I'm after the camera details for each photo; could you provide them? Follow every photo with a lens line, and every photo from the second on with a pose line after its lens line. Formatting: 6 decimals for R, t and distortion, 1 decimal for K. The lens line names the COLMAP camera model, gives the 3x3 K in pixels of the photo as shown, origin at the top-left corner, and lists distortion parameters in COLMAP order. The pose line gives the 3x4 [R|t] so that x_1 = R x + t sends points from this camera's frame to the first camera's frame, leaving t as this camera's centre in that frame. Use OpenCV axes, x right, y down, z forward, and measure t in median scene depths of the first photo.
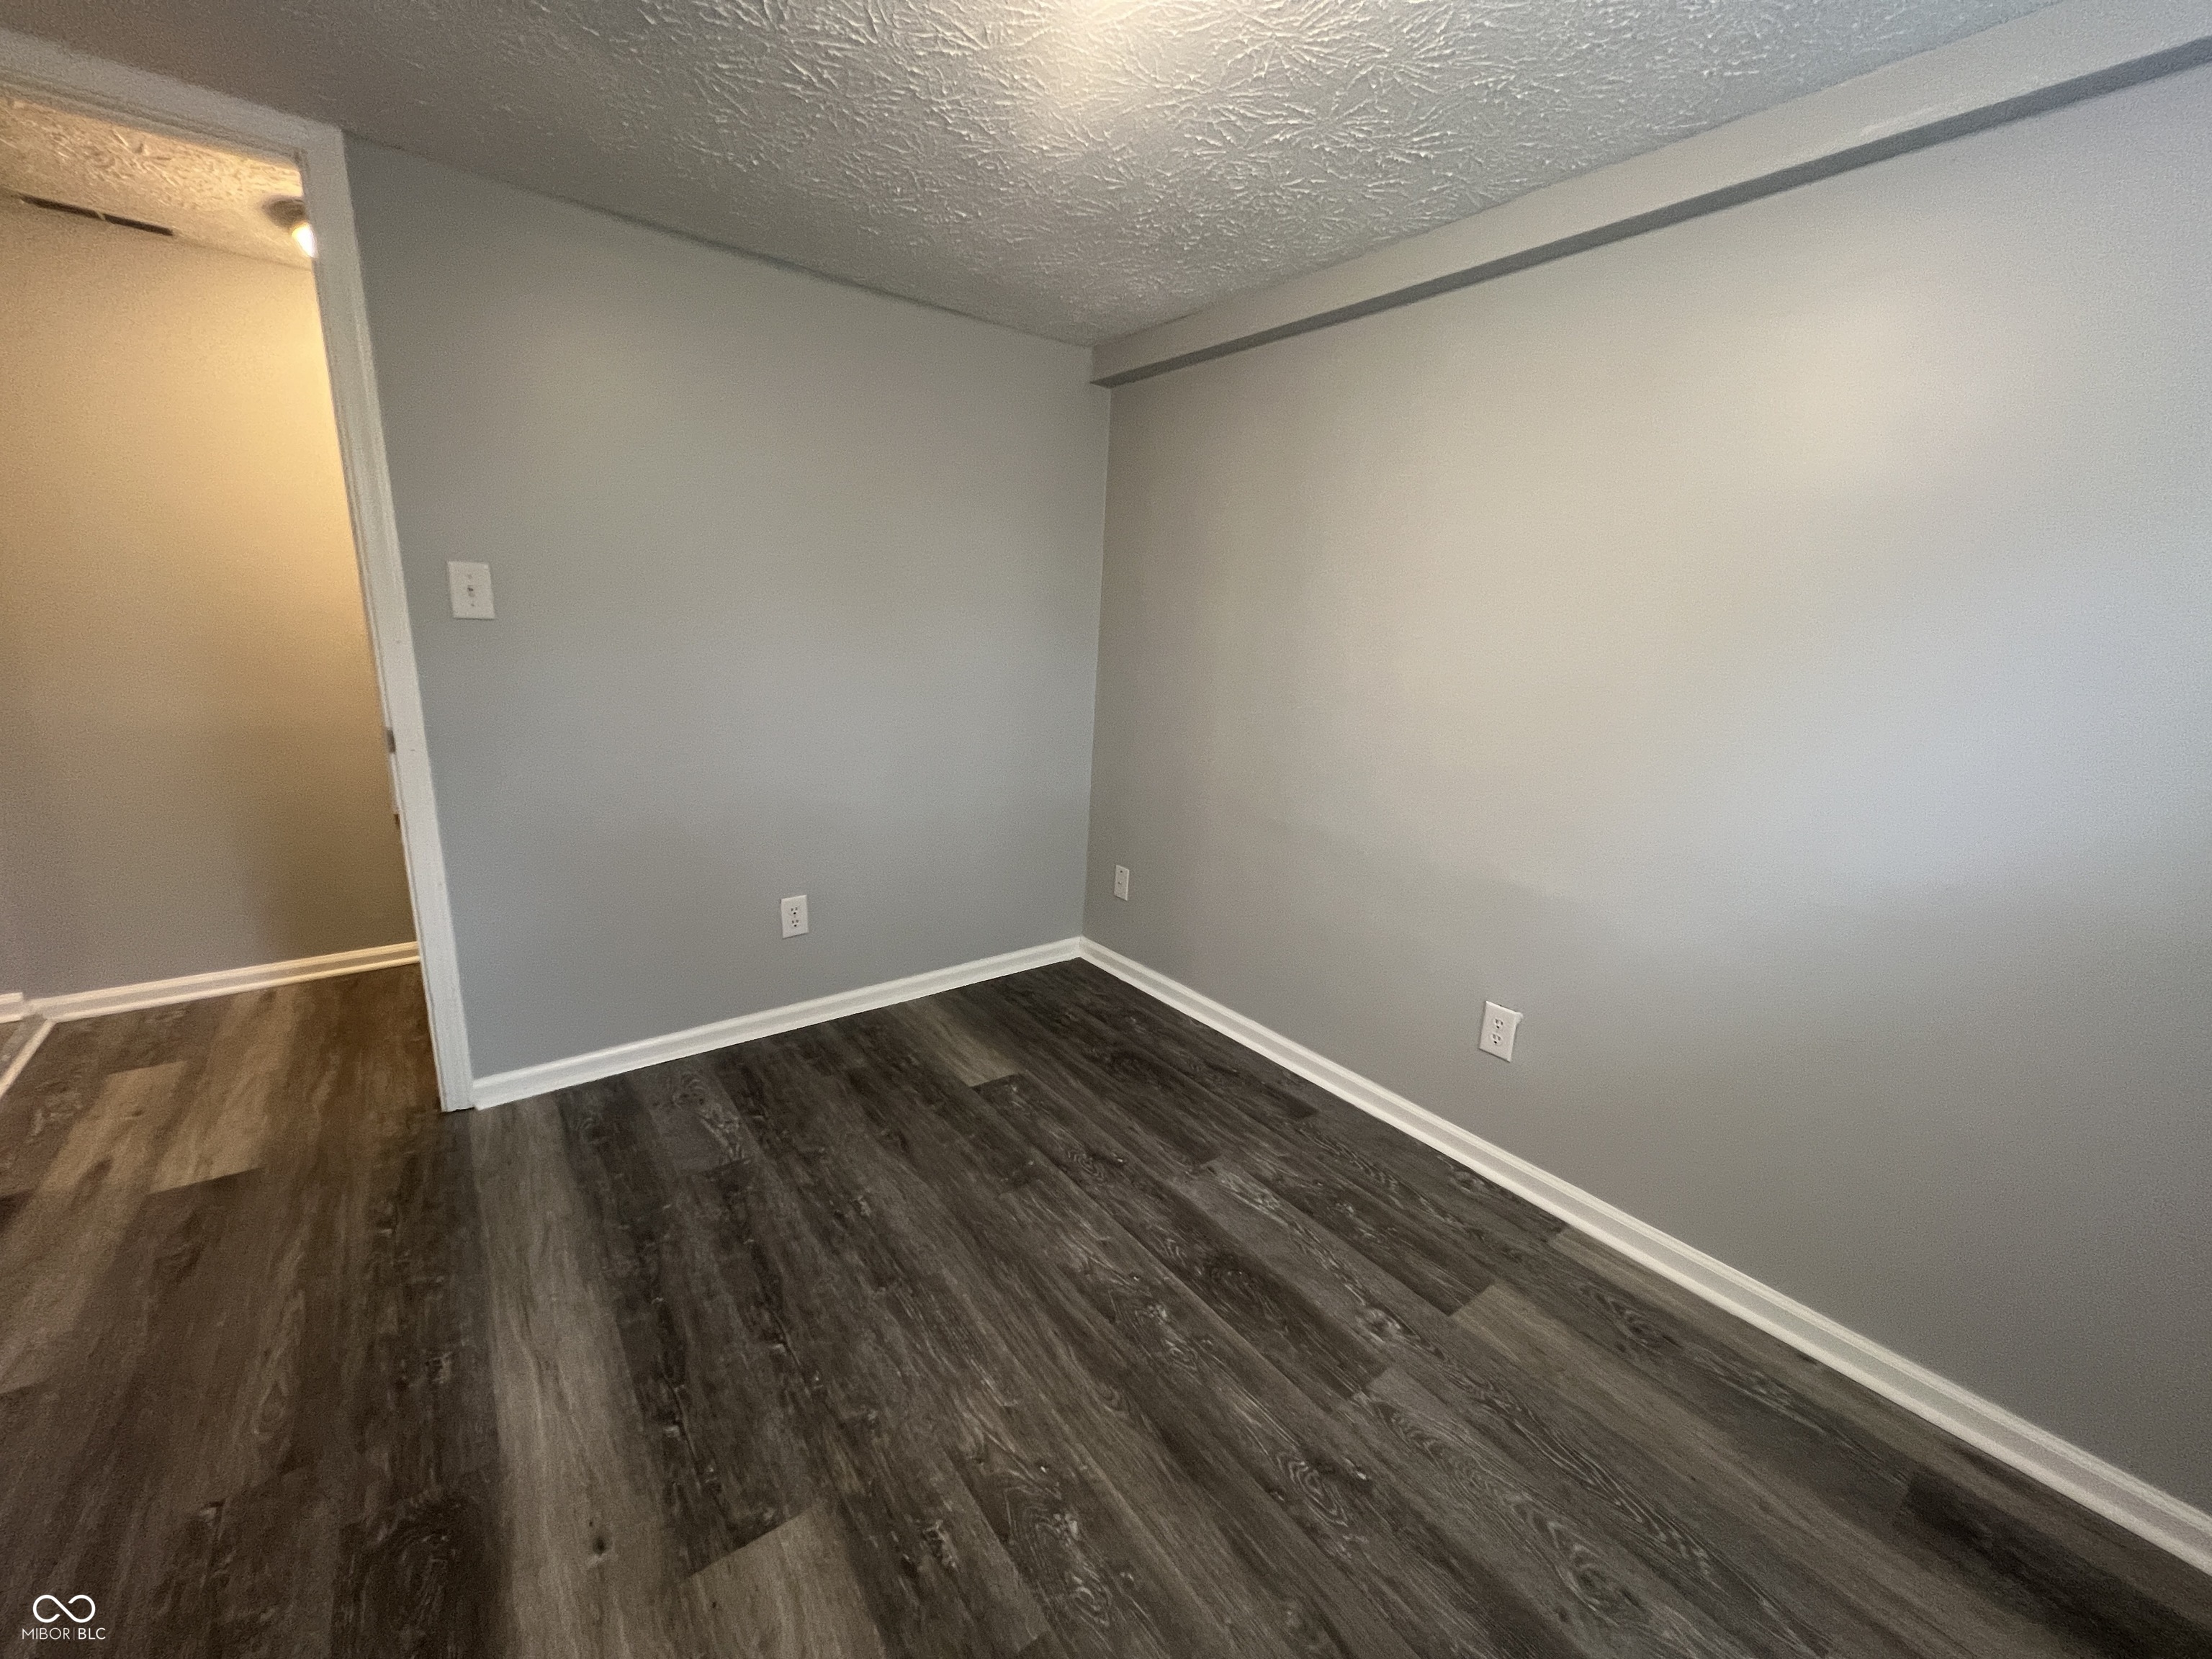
lens RADIAL K [[881.3, 0, 1101.8], [0, 881.3, 835.5], [0, 0, 1]] dist [-0.001026, -0.000230]
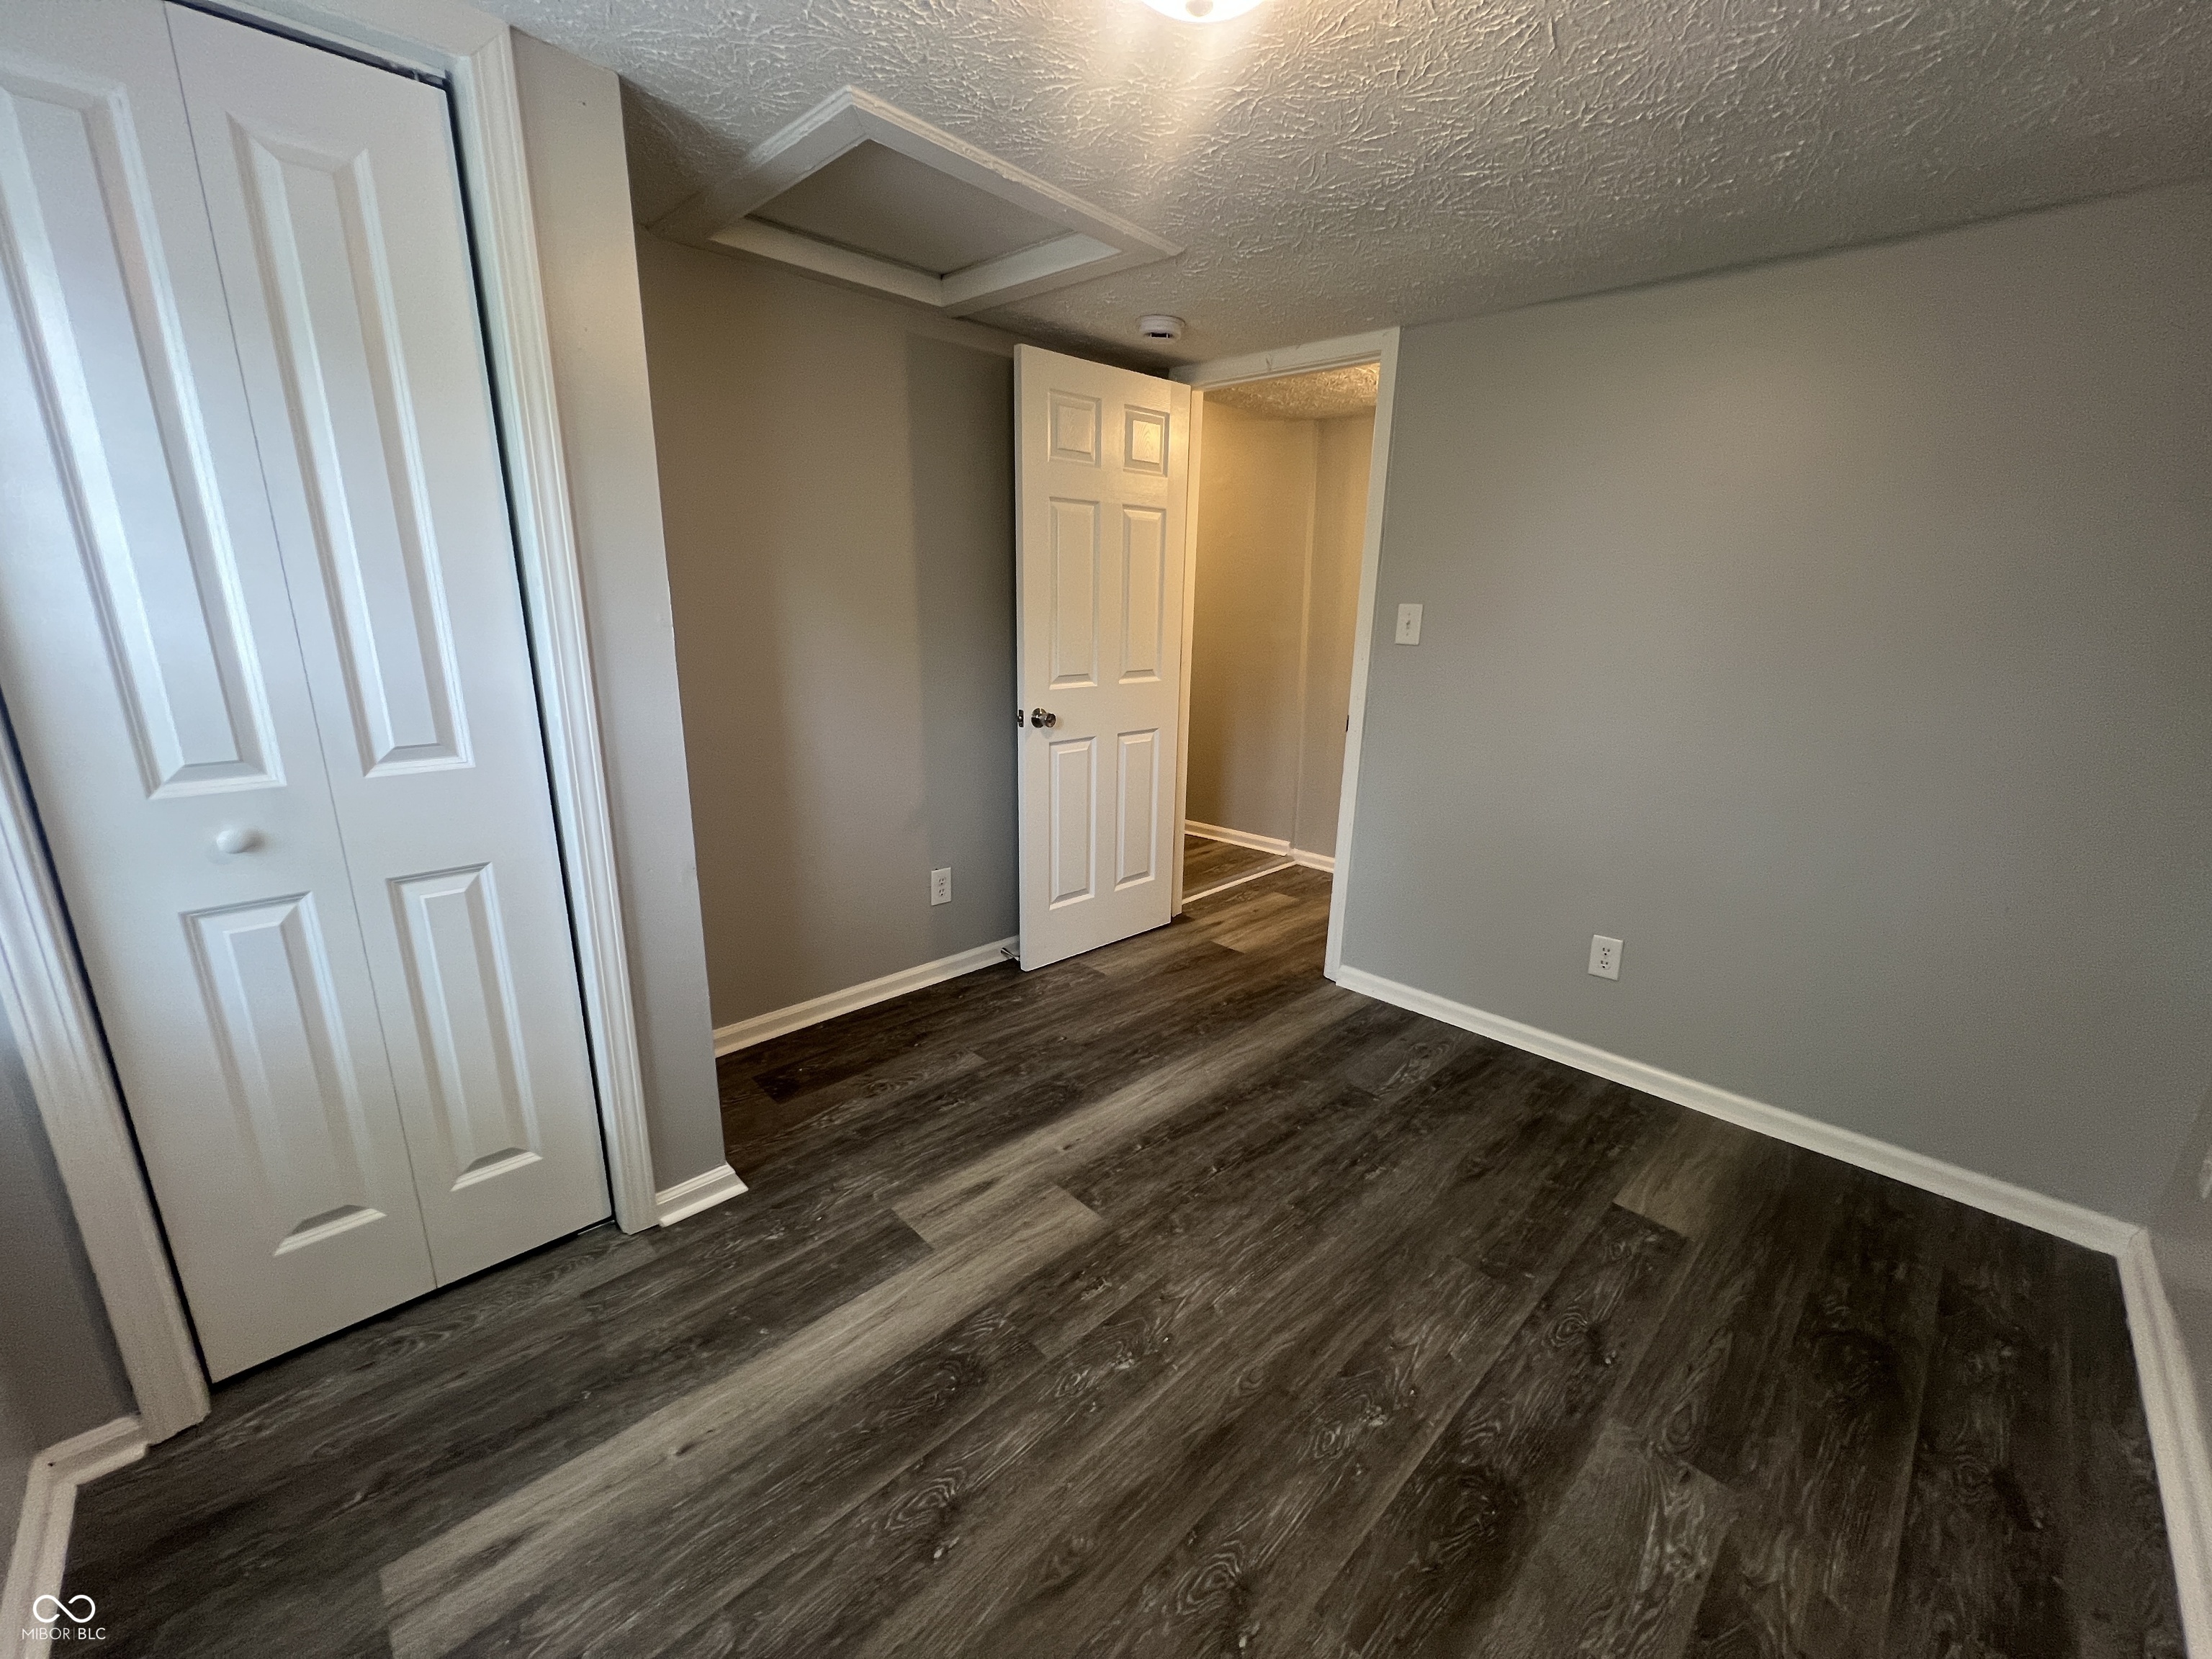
lens RADIAL K [[878.4, 0, 1106.0], [0, 878.4, 829.5], [0, 0, 1]] dist [-0.001107, -0.000222]
pose [[0.124949, 0.213073, -0.969014, 0.739170], [-0.256426, 0.950420, 0.175920, -0.106515], [0.958454, 0.226499, 0.173391, 0.434749]]
